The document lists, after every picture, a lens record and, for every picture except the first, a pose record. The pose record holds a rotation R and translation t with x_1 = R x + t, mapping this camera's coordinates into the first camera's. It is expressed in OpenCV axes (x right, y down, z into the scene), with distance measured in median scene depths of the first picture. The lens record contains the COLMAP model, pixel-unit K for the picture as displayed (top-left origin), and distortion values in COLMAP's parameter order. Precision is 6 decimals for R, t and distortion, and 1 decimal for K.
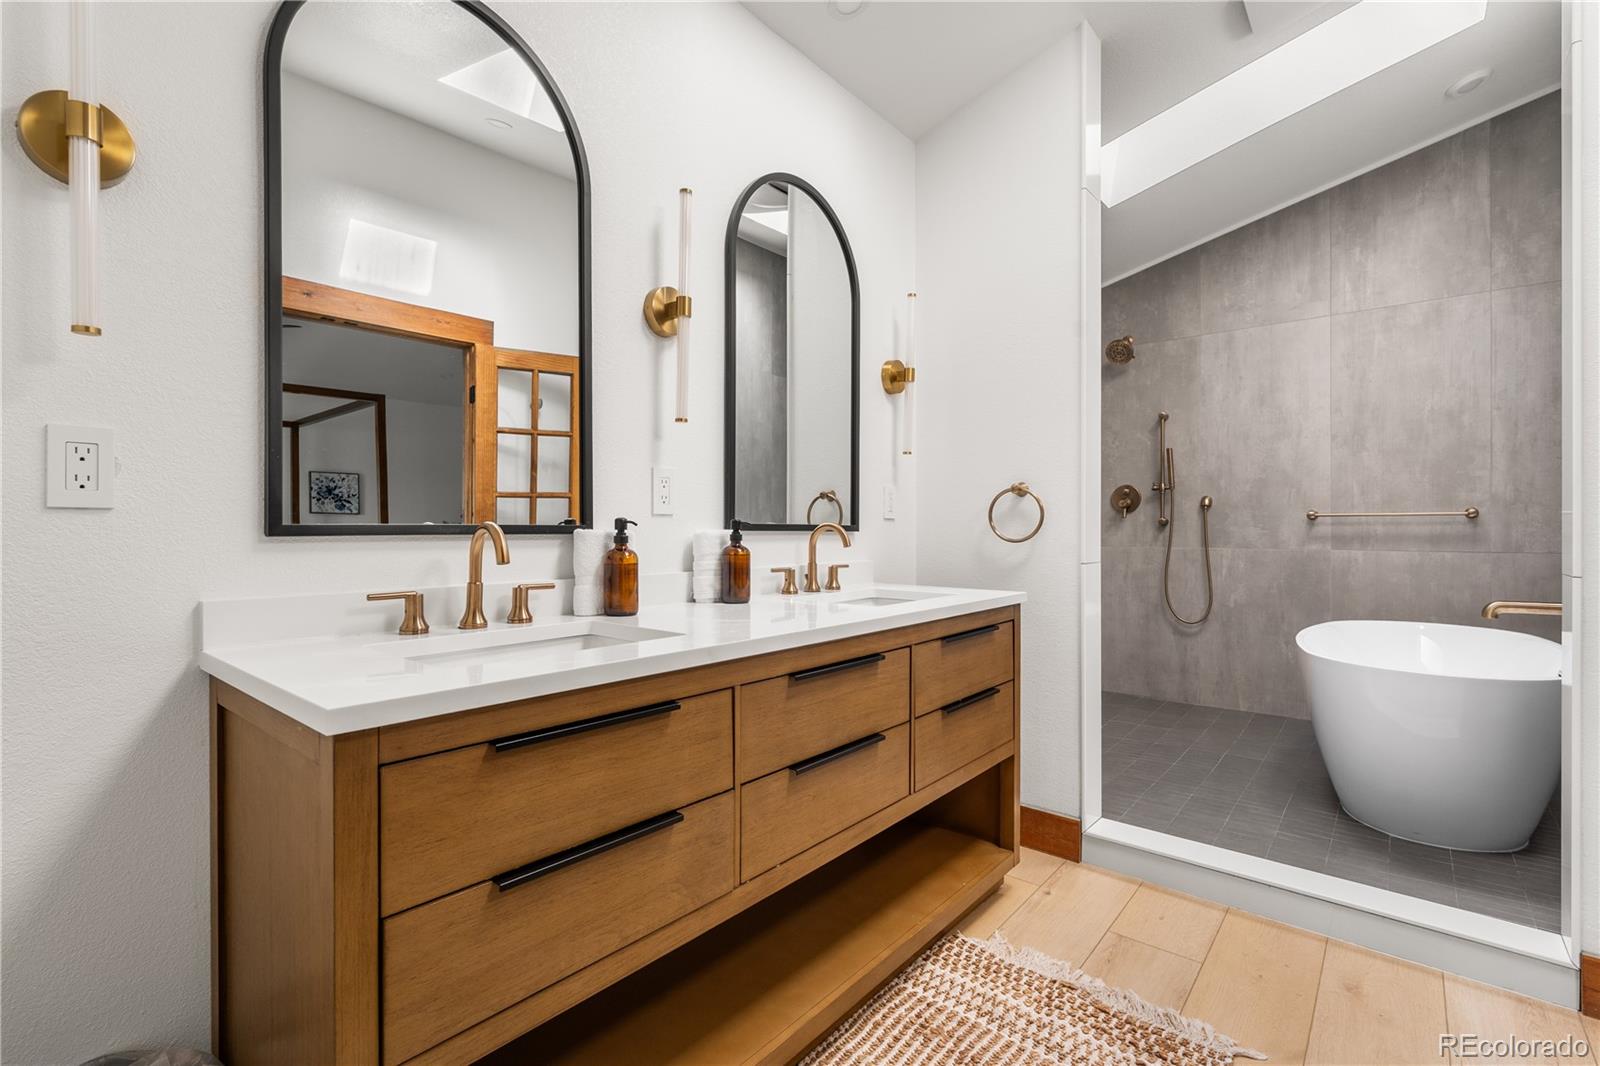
lens RADIAL K [[711.9, 0, 787.8], [0, 711.9, 530.2], [0, 0, 1]] dist [-0.003695, -0.000013]
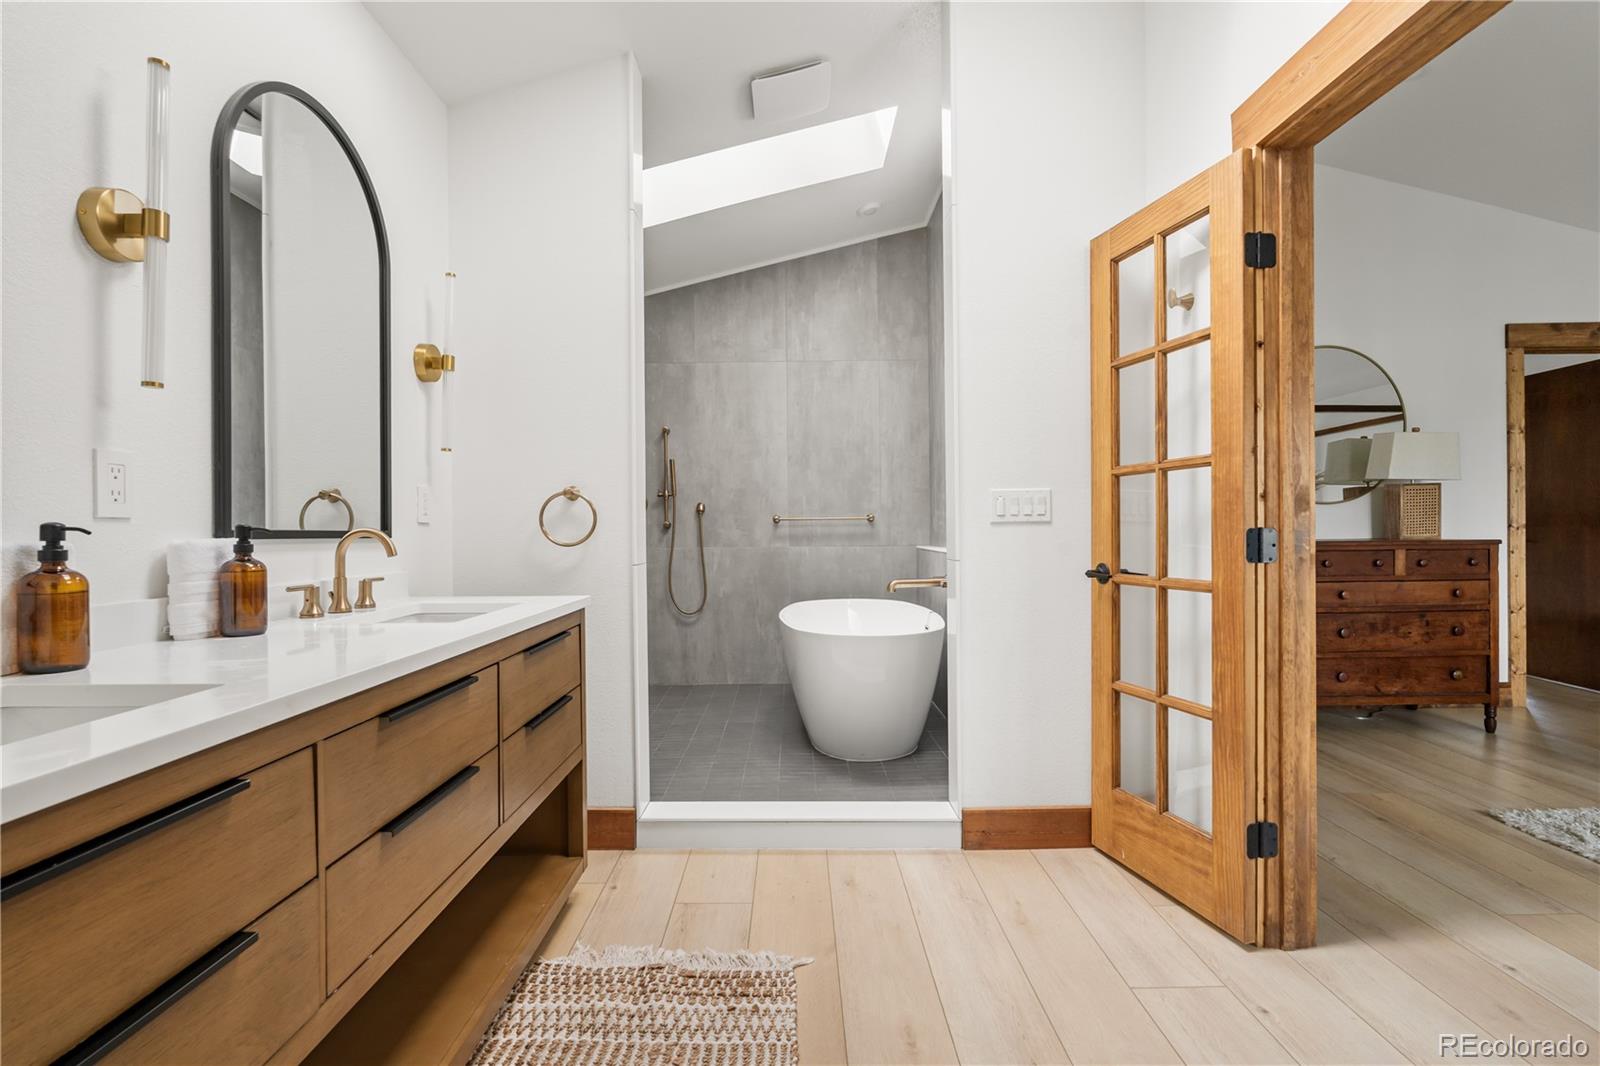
lens RADIAL K [[711.9, 0, 784.5], [0, 711.9, 529.8], [0, 0, 1]] dist [-0.003695, -0.000013]
pose [[0.771674, -0.008885, 0.635956, -0.094027], [0.012439, 0.999922, -0.001124, -0.001445], [-0.635896, 0.008778, 0.771725, 0.048209]]
